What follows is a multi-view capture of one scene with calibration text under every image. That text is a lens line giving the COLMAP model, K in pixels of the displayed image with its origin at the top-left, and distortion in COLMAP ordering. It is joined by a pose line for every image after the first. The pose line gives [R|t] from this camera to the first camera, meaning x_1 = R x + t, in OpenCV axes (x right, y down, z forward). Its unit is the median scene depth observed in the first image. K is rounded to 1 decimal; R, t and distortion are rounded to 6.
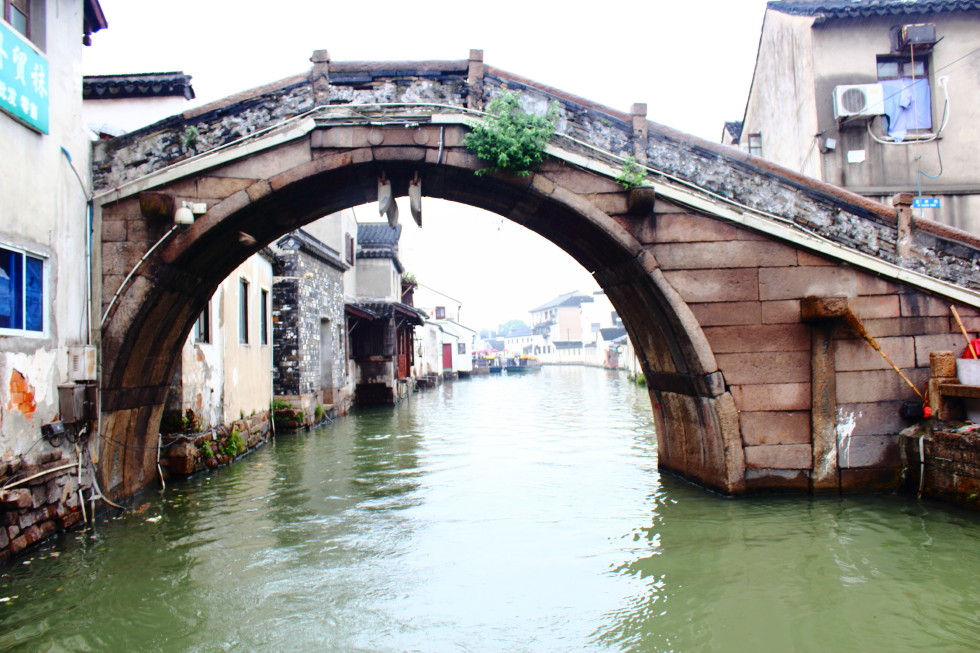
lens RADIAL K [[821.4, 0, 490.2], [0, 821.4, 297.1], [0, 0, 1]] dist [-0.048971, 0.009458]
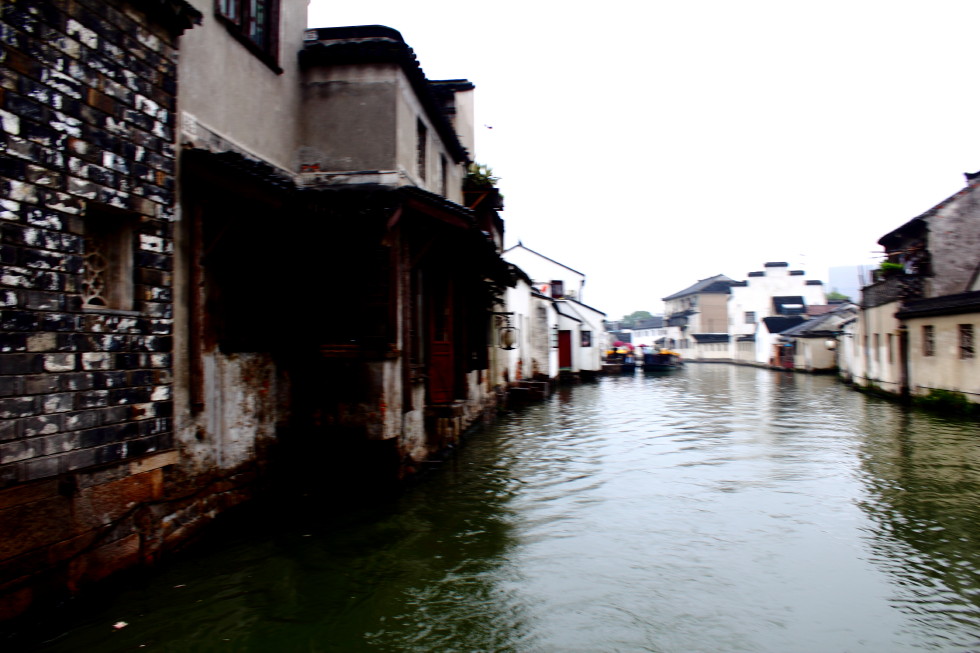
lens RADIAL K [[821.4, 0, 490.2], [0, 821.4, 297.1], [0, 0, 1]] dist [-0.048971, 0.009458]
pose [[0.989337, 0.012054, -0.145148, -0.010654], [-0.010798, 0.999897, 0.009440, 0.016128], [0.145247, -0.007773, 0.989365, 0.222299]]
